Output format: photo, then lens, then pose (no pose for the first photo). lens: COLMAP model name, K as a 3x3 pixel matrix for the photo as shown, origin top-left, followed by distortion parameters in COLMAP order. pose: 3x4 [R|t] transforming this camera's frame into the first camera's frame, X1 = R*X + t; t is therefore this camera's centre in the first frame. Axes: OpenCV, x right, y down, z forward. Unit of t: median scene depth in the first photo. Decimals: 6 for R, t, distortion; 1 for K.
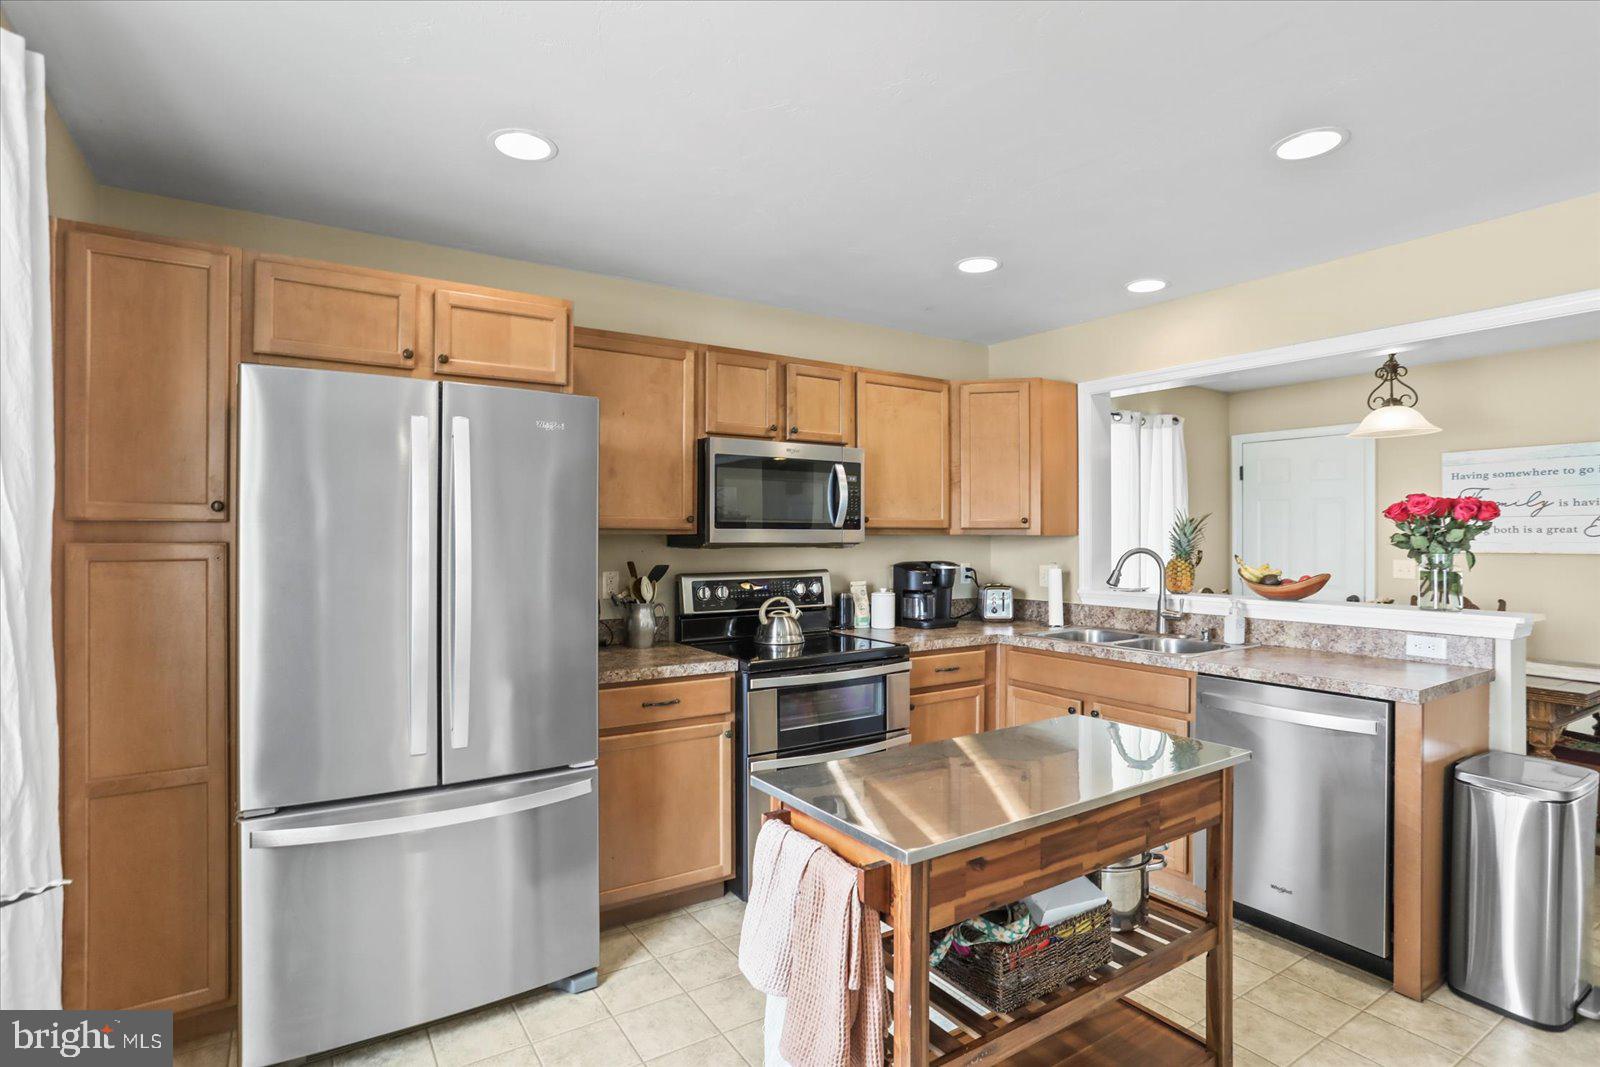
lens RADIAL K [[789.5, 0, 800.0], [0, 789.5, 533.5], [0, 0, 1]] dist [-0.060781, 0.040379]
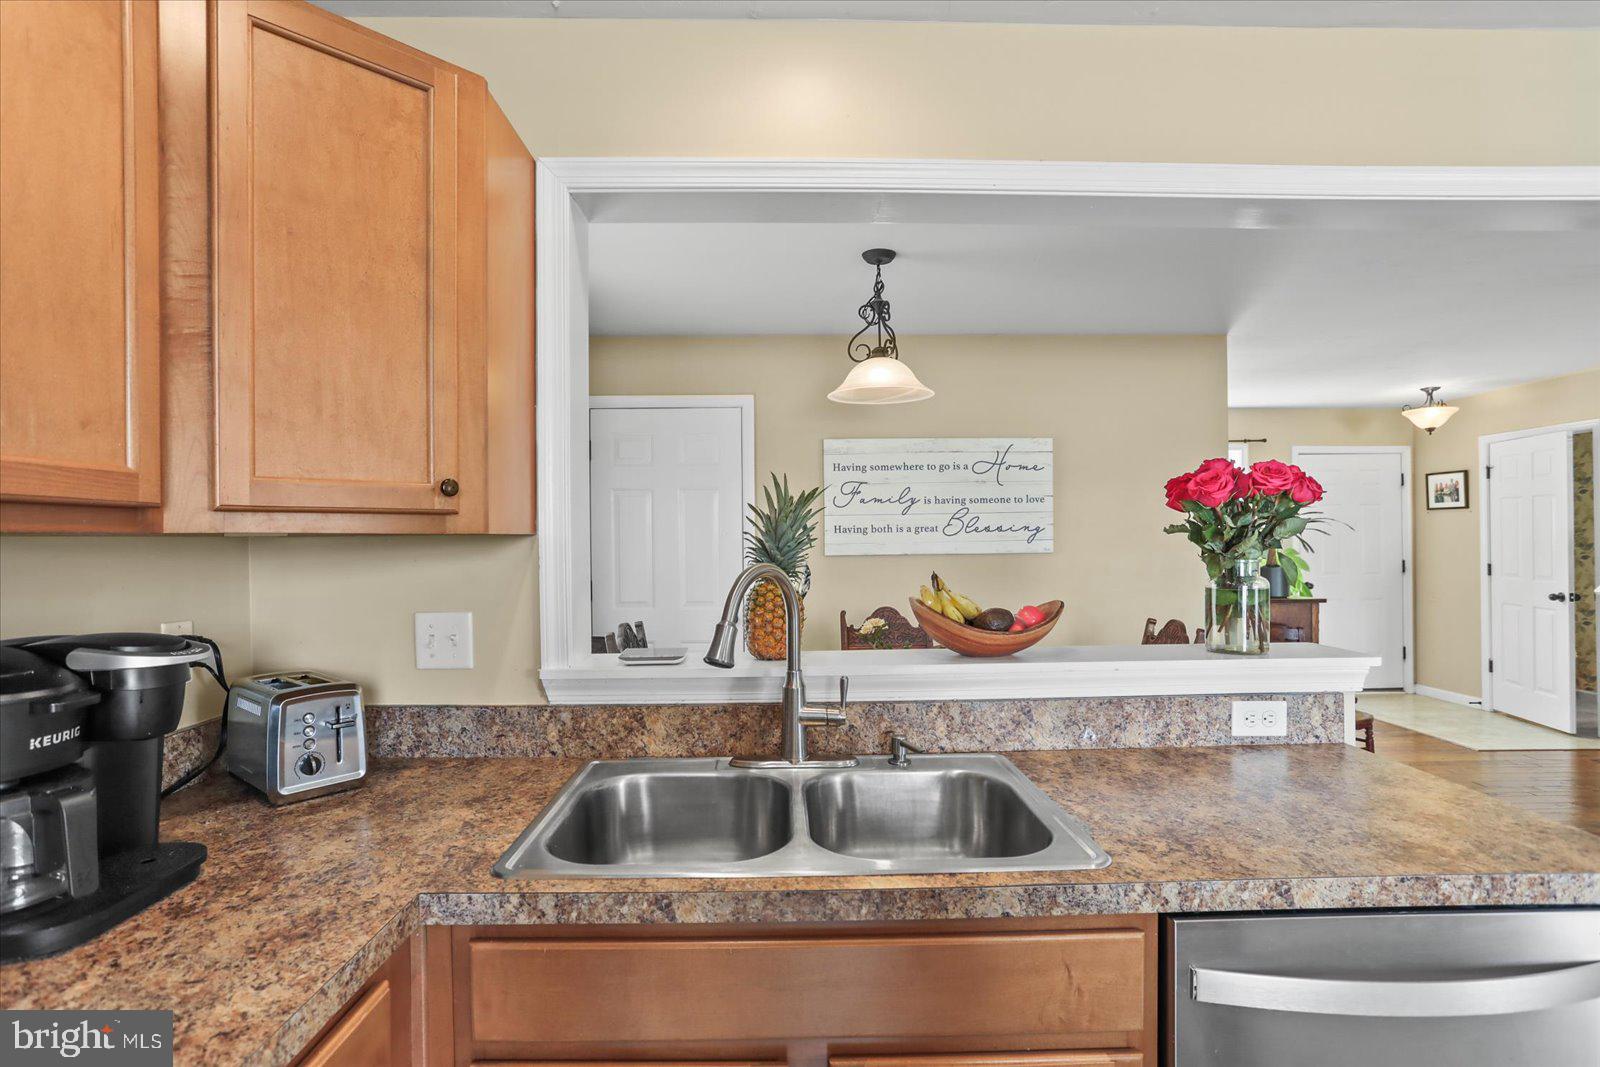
lens RADIAL K [[795.2, 0, 793.8], [0, 795.2, 539.0], [0, 0, 1]] dist [-0.060403, 0.034677]
pose [[0.533075, -0.005676, 0.846049, 0.098726], [0.006200, 0.999977, 0.002802, 0.005048], [-0.846045, 0.003752, 0.533098, 0.798571]]
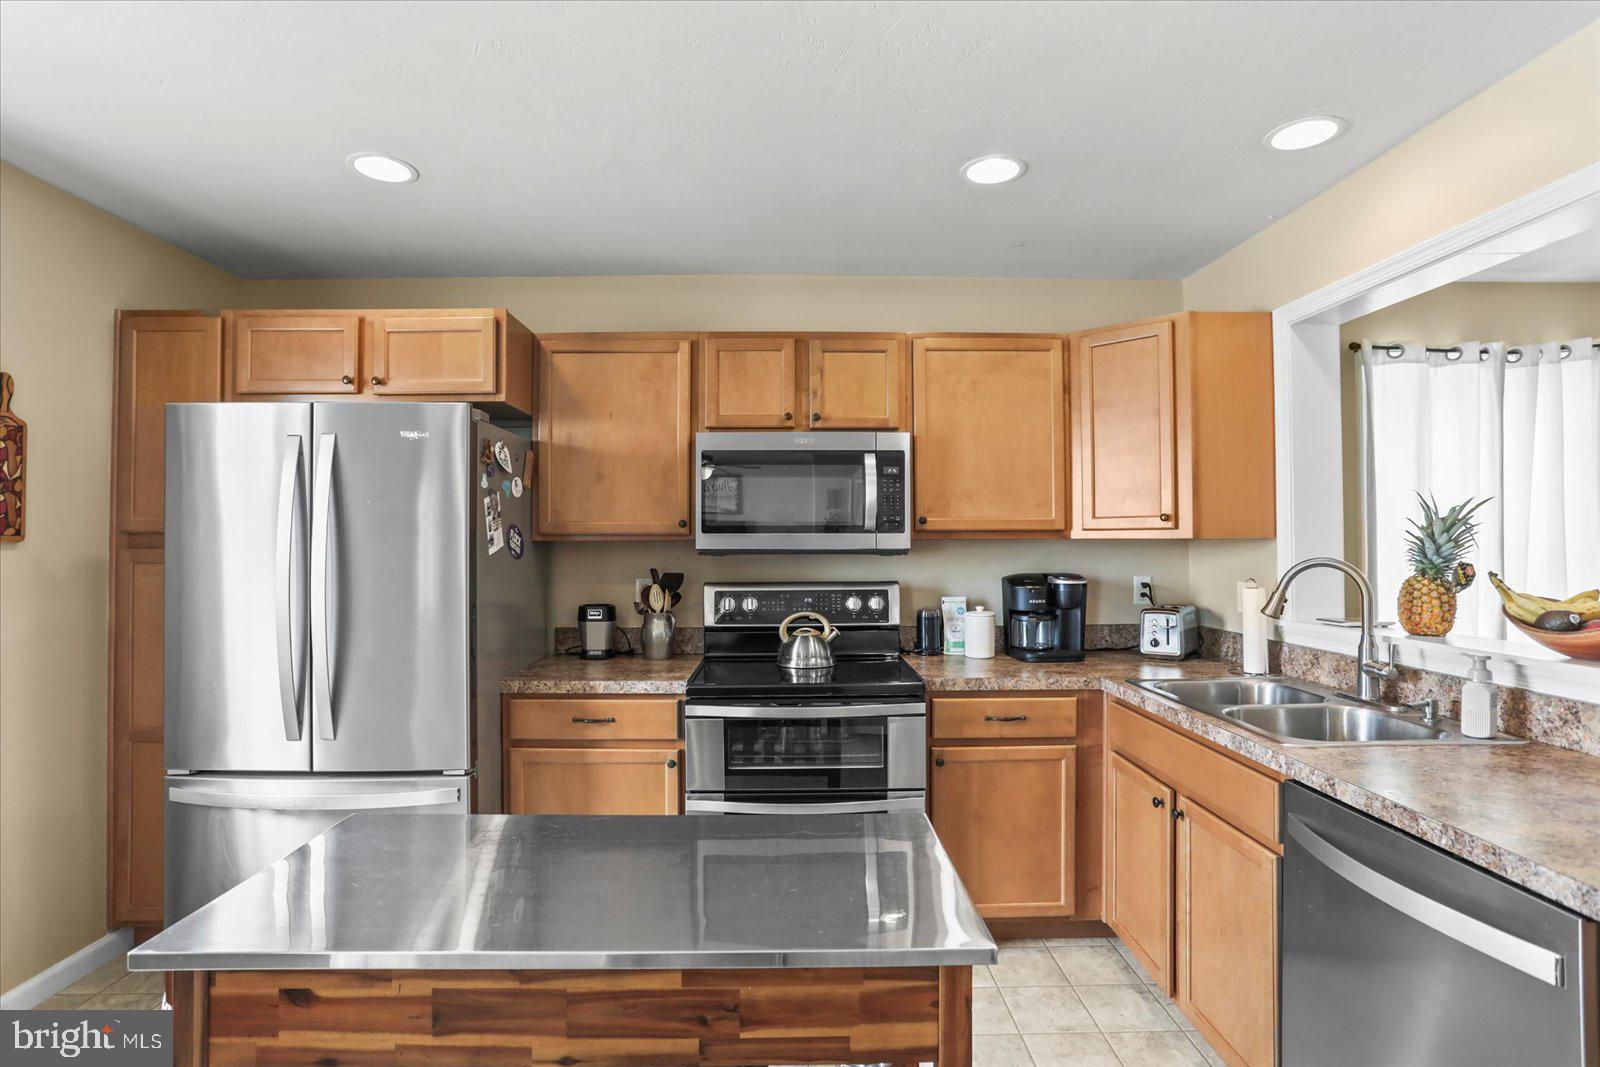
lens RADIAL K [[789.5, 0, 800.0], [0, 789.5, 533.5], [0, 0, 1]] dist [-0.060781, 0.040379]
pose [[0.848630, -0.008928, -0.528911, 0.424910], [0.006333, 0.999957, -0.006718, 0.000453], [0.528949, 0.002352, 0.848650, 0.268653]]
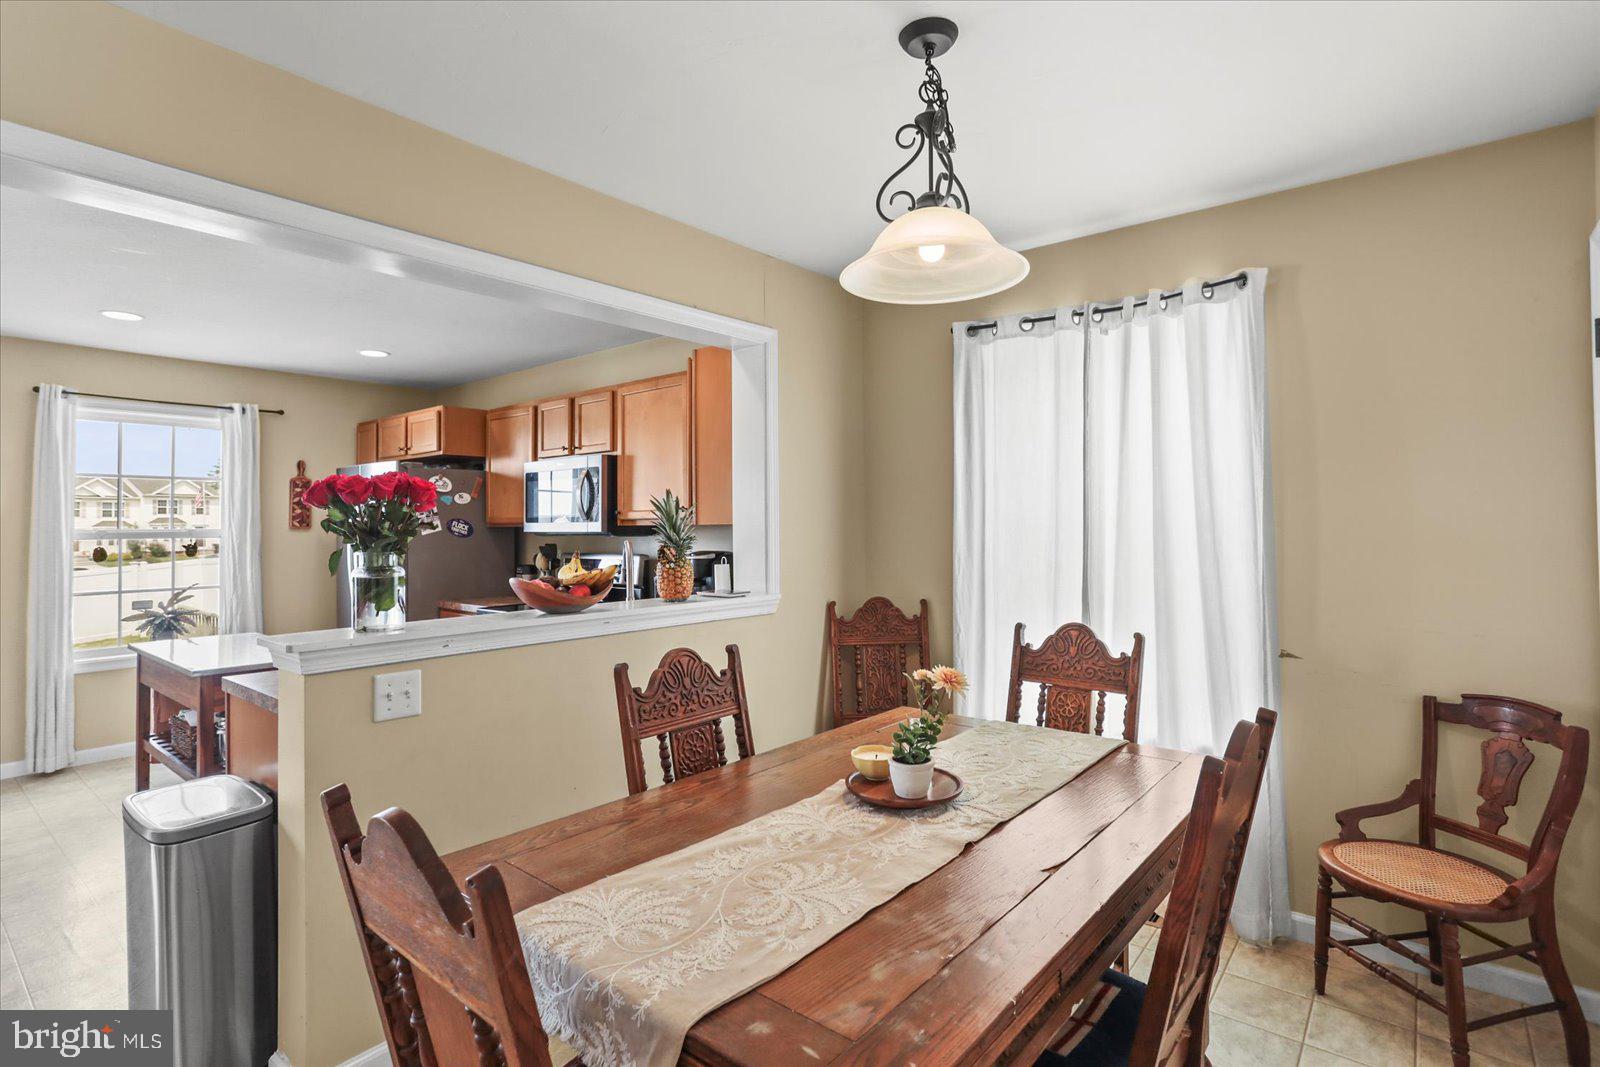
lens RADIAL K [[796.9, 0, 798.7], [0, 796.9, 509.3], [0, 0, 1]] dist [-0.036444, 0.021398]
pose [[0.296830, -0.020899, -0.954702, 1.376892], [0.016639, 0.999722, -0.016711, 0.002375], [0.954785, -0.010924, 0.297095, 0.959807]]
